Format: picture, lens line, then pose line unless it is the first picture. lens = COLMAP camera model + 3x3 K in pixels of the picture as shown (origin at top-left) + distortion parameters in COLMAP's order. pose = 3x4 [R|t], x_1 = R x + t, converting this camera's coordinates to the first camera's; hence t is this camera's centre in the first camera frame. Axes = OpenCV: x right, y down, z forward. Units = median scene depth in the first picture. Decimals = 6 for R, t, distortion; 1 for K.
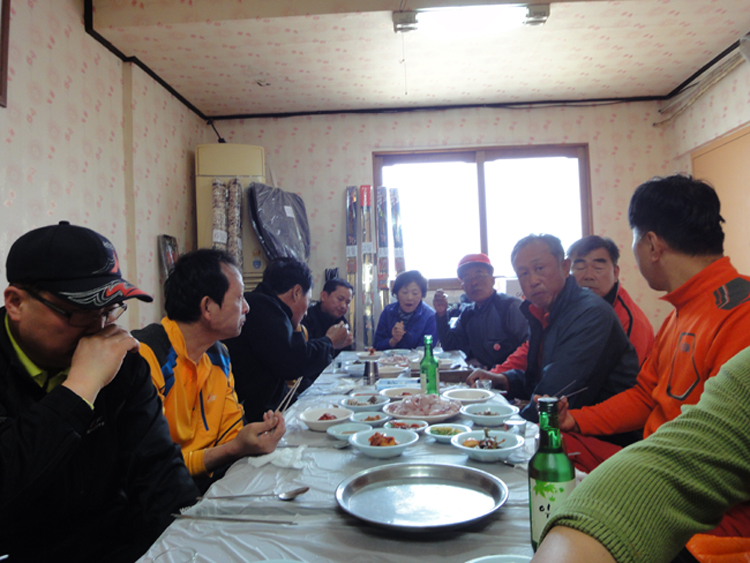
lens RADIAL K [[537.8, 0, 373.6], [0, 537.8, 277.3], [0, 0, 1]] dist [-0.034618, 0.013277]
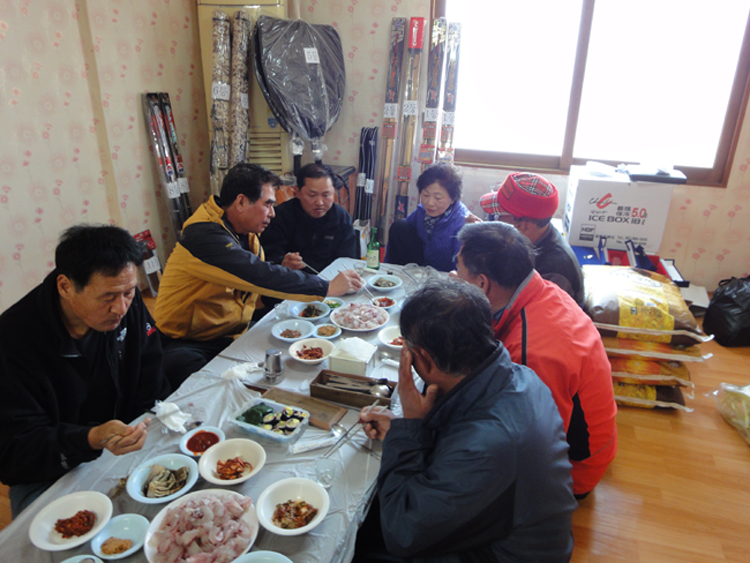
lens RADIAL K [[537.8, 0, 373.6], [0, 537.8, 277.3], [0, 0, 1]] dist [-0.034618, 0.013277]
pose [[0.953497, 0.165445, -0.251937, 0.173030], [-0.048927, 0.909754, 0.412255, -0.148346], [0.297406, -0.380757, 0.875542, 0.213473]]
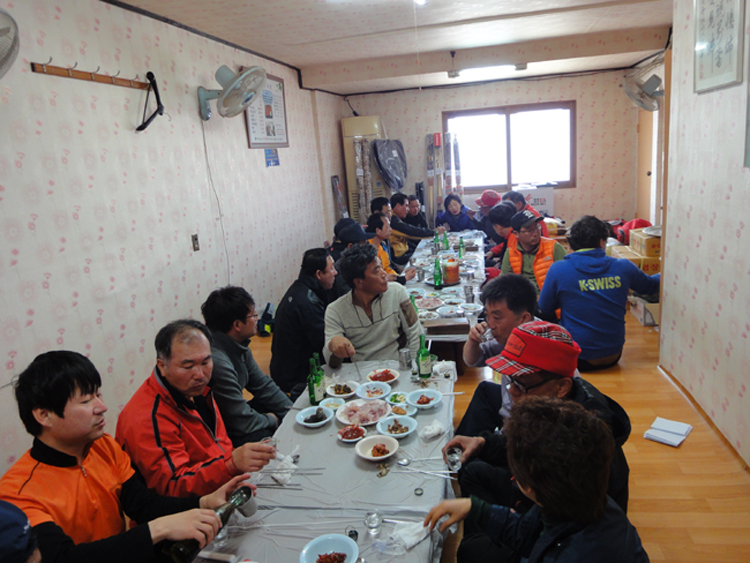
lens RADIAL K [[537.8, 0, 373.6], [0, 537.8, 277.3], [0, 0, 1]] dist [-0.034618, 0.013277]
pose [[0.986333, 0.000501, -0.164763, 0.065690], [0.046425, 0.958634, 0.280831, -0.224168], [0.158088, -0.284642, 0.945509, -0.793067]]
